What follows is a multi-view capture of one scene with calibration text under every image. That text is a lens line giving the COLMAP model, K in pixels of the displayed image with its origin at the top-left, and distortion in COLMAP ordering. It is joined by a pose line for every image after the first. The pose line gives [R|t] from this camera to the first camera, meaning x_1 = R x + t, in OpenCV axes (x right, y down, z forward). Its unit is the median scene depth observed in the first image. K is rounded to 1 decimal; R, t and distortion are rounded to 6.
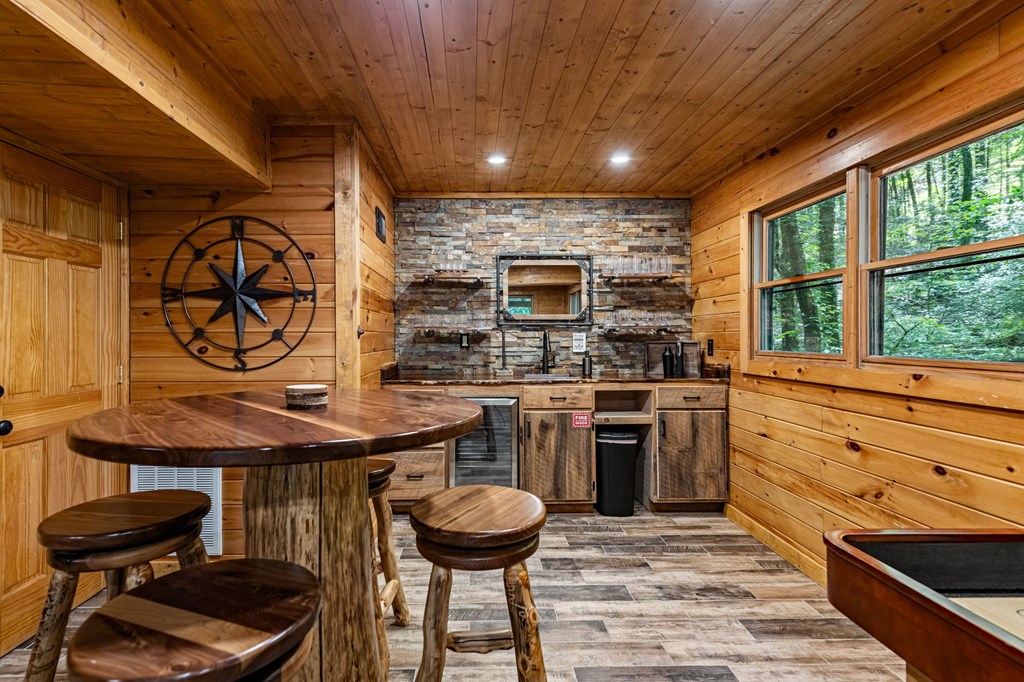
lens RADIAL K [[413.2, 0, 512.3], [0, 413.2, 340.8], [0, 0, 1]] dist [0.011681, -0.000718]
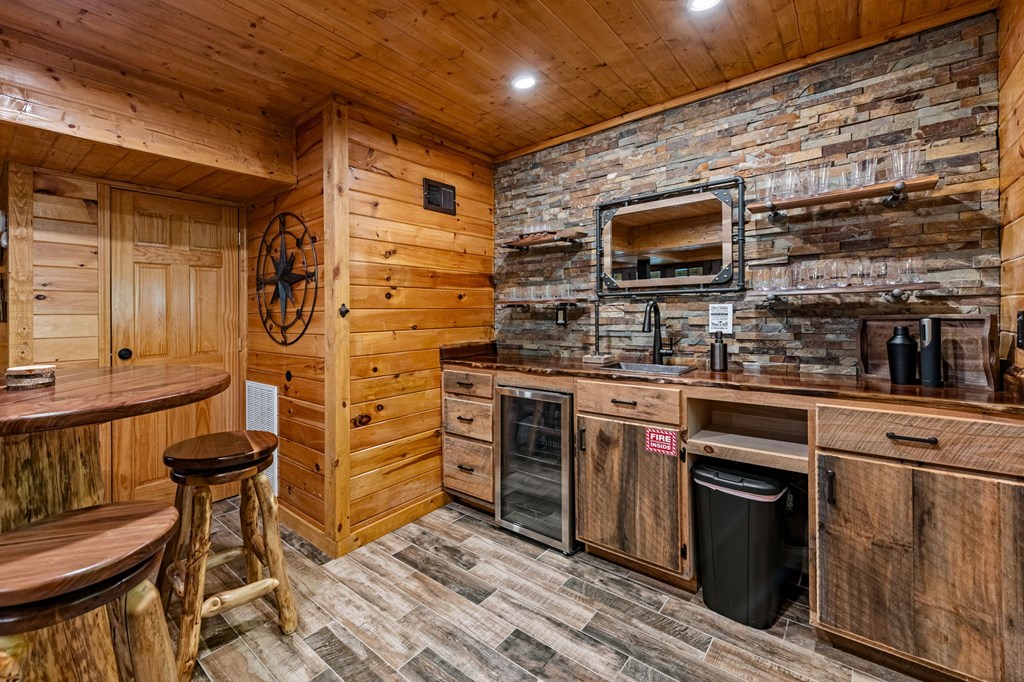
lens RADIAL K [[413.2, 0, 497.5], [0, 413.2, 317.2], [0, 0, 1]] dist [0.009381, -0.003046]
pose [[0.759137, -0.004176, -0.650917, 0.327623], [0.008539, 0.999957, 0.003543, -0.003161], [0.650875, -0.008248, 0.759140, 0.294439]]
